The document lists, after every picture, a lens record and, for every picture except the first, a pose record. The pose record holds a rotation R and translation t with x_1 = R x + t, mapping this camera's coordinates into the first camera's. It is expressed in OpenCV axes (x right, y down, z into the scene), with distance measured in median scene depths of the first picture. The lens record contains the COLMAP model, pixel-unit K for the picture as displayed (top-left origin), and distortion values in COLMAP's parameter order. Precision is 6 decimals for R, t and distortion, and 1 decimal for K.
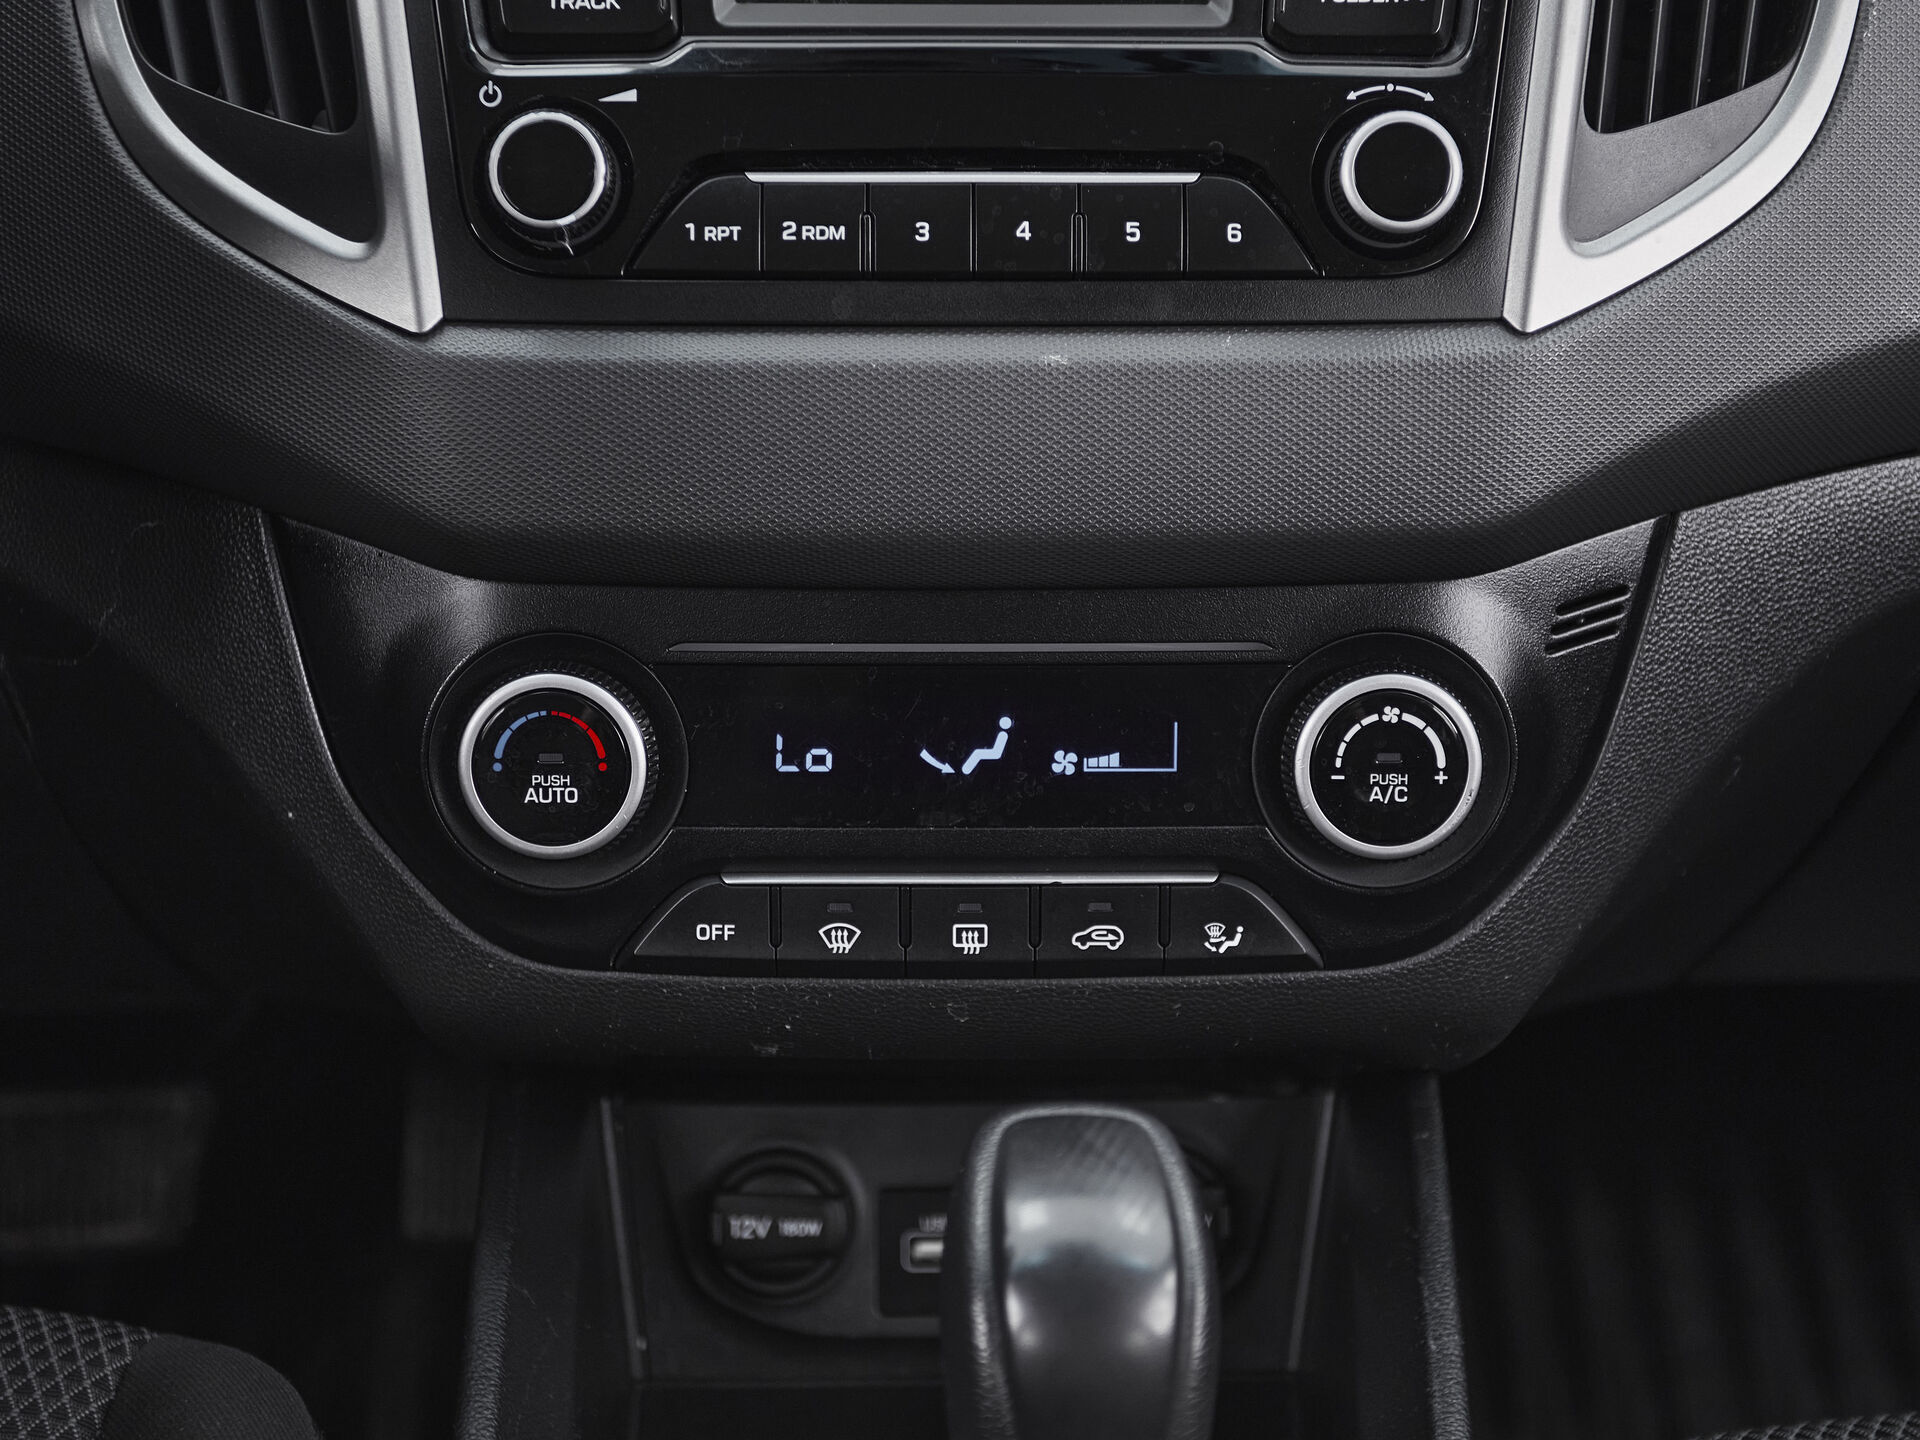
lens RADIAL K [[2810.3, 0, 960.0], [0, 2810.3, 720.0], [0, 0, 1]] dist [0.028597, 0.033304]
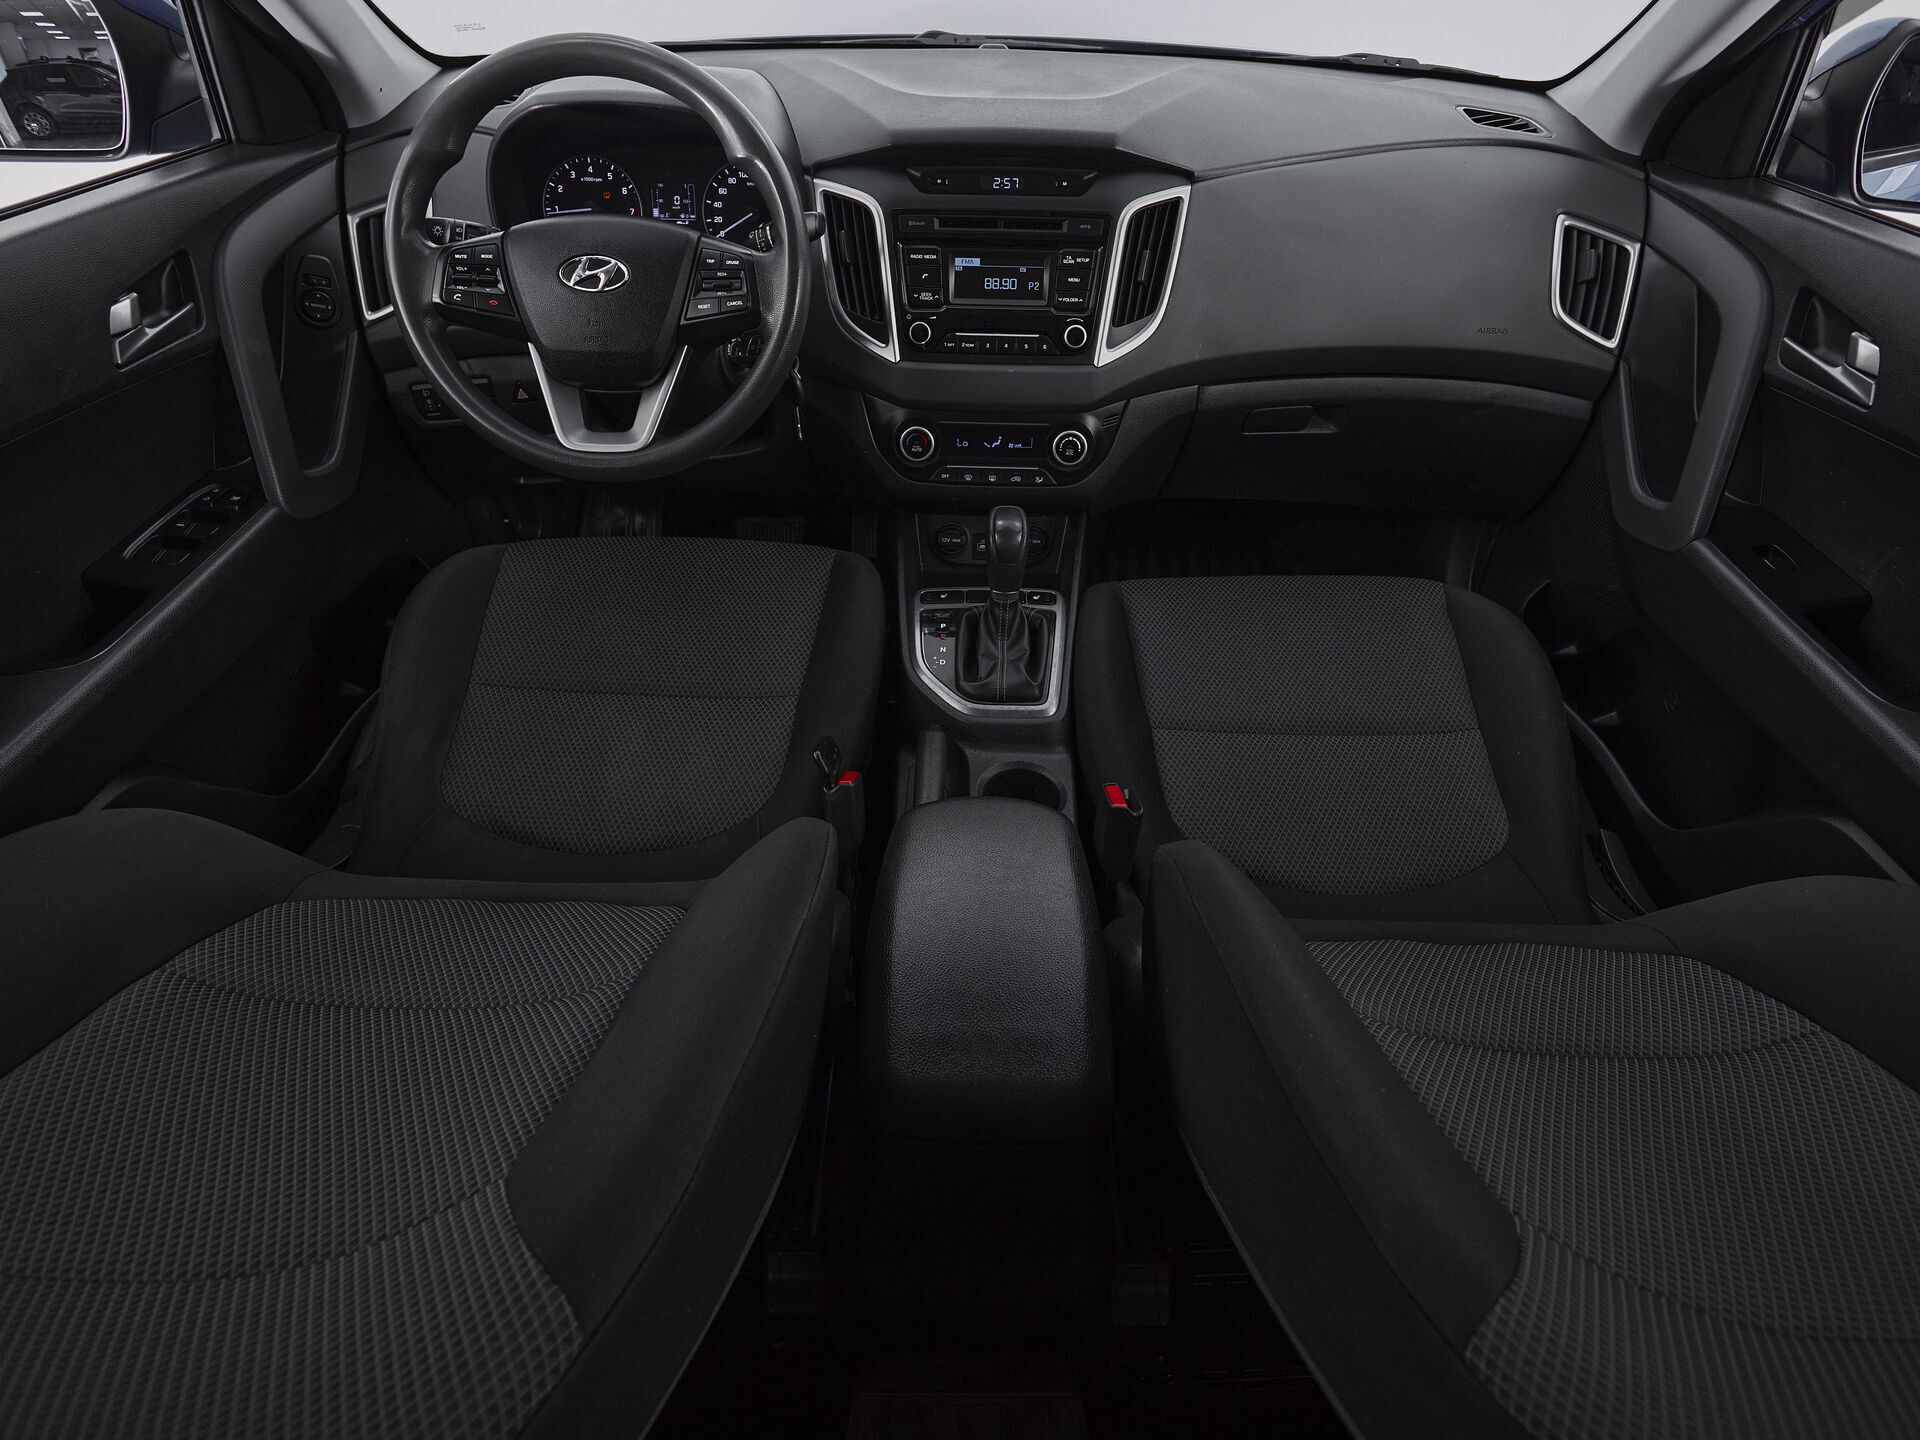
lens RADIAL K [[1088.5, 0, 960.0], [0, 1088.5, 720.0], [0, 0, 1]] dist [-0.002188, 0.000026]
pose [[0.999072, 0.033641, -0.026890, 0.013741], [-0.024747, 0.959434, 0.280844, -0.065260], [0.035247, -0.279918, 0.959377, -1.178035]]
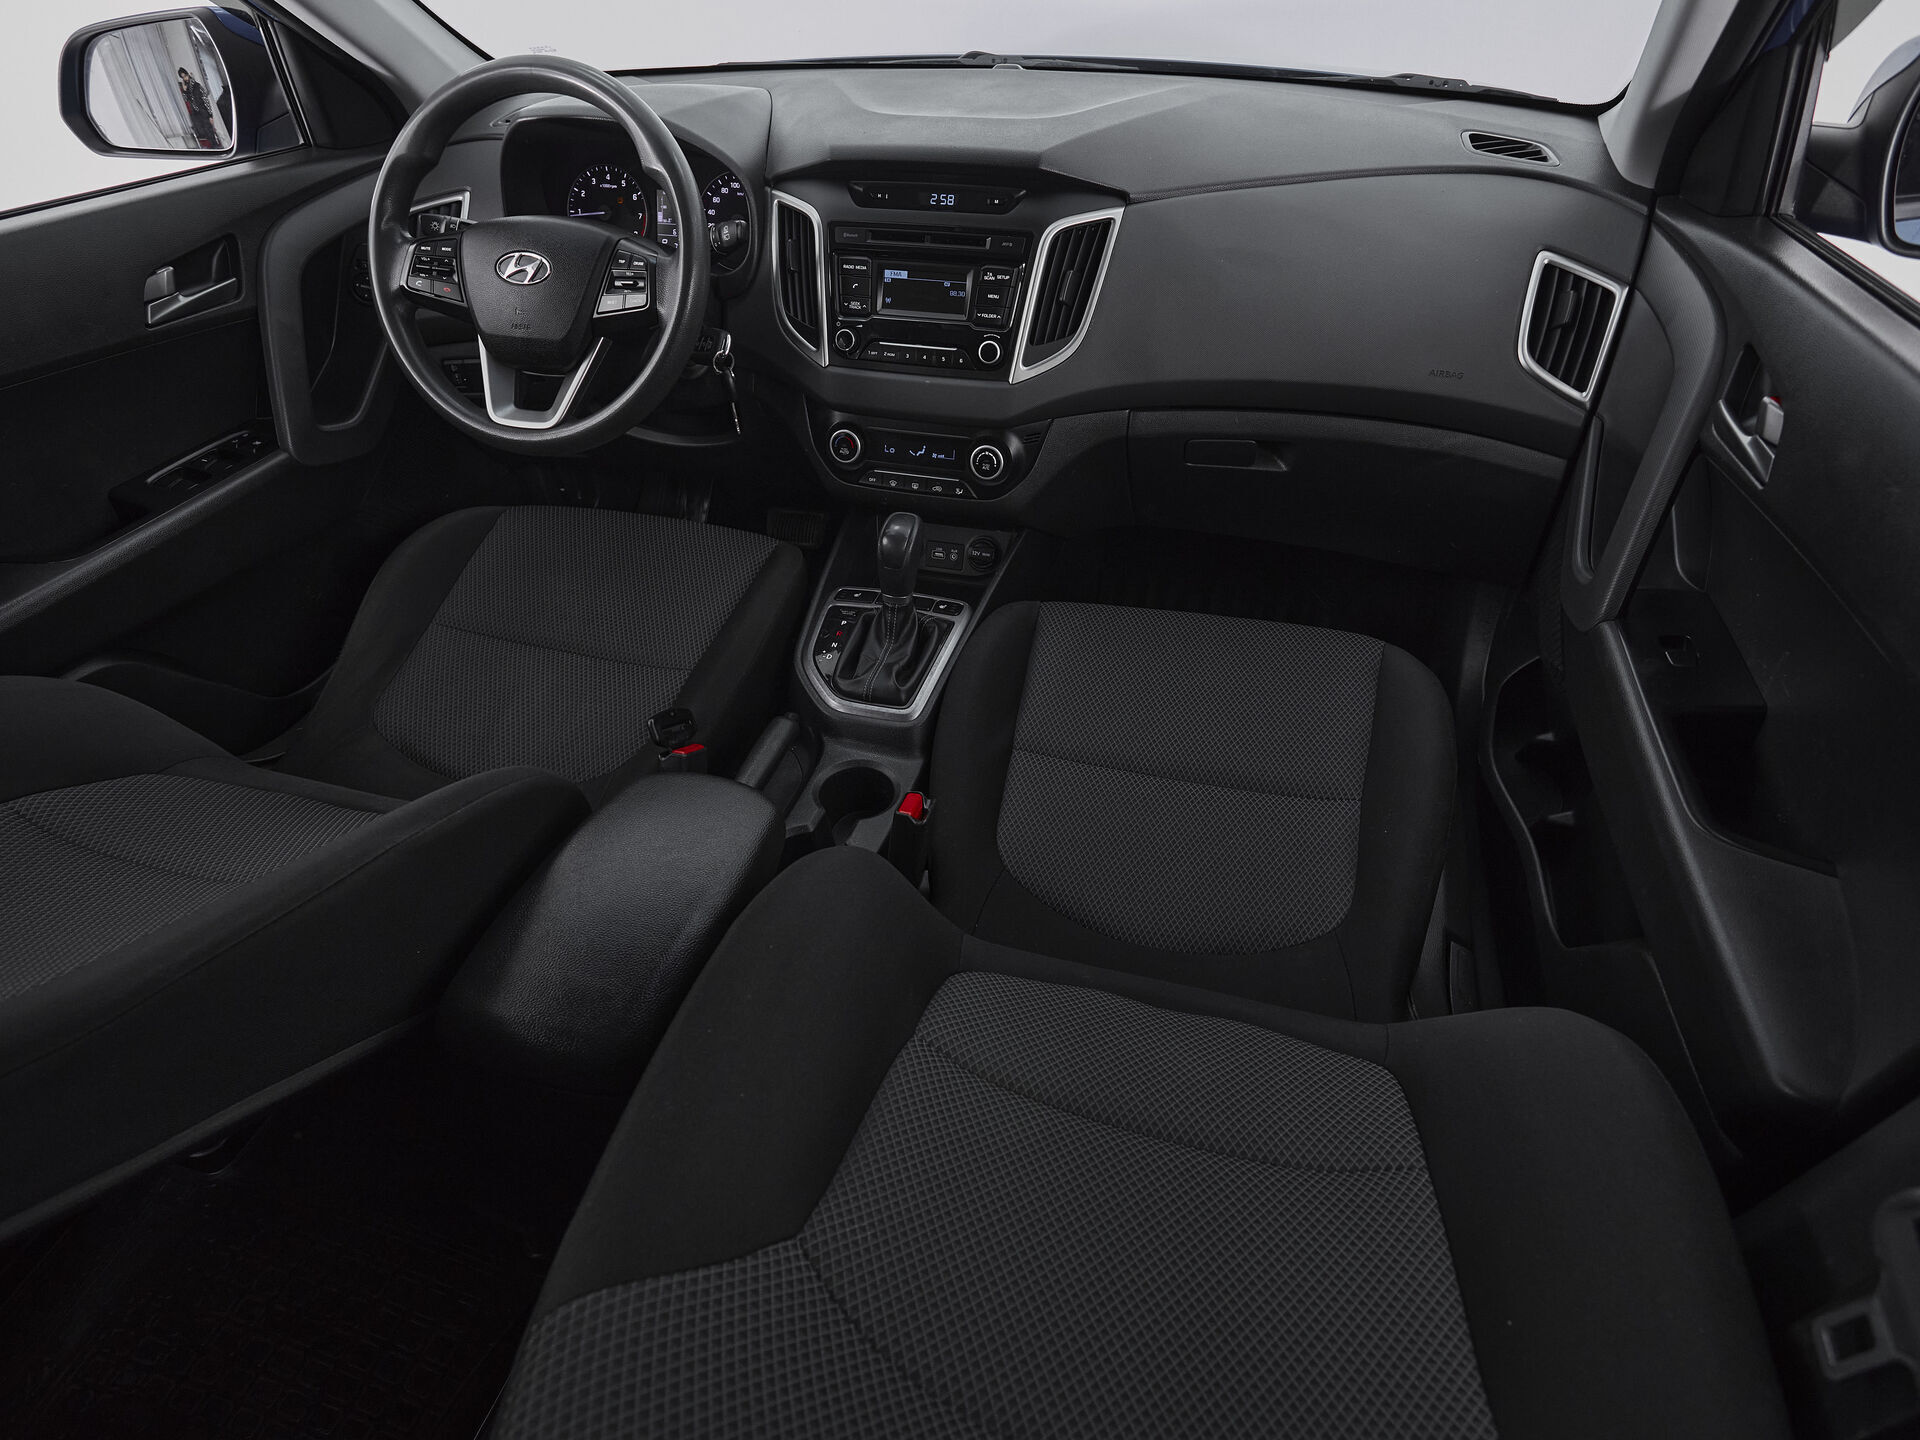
lens RADIAL K [[1088.5, 0, 960.0], [0, 1088.5, 720.0], [0, 0, 1]] dist [-0.002188, 0.000026]
pose [[0.951861, 0.170070, -0.255021, 0.730129], [-0.094996, 0.954673, 0.282090, -0.098442], [0.291437, -0.244285, 0.924873, -1.100190]]
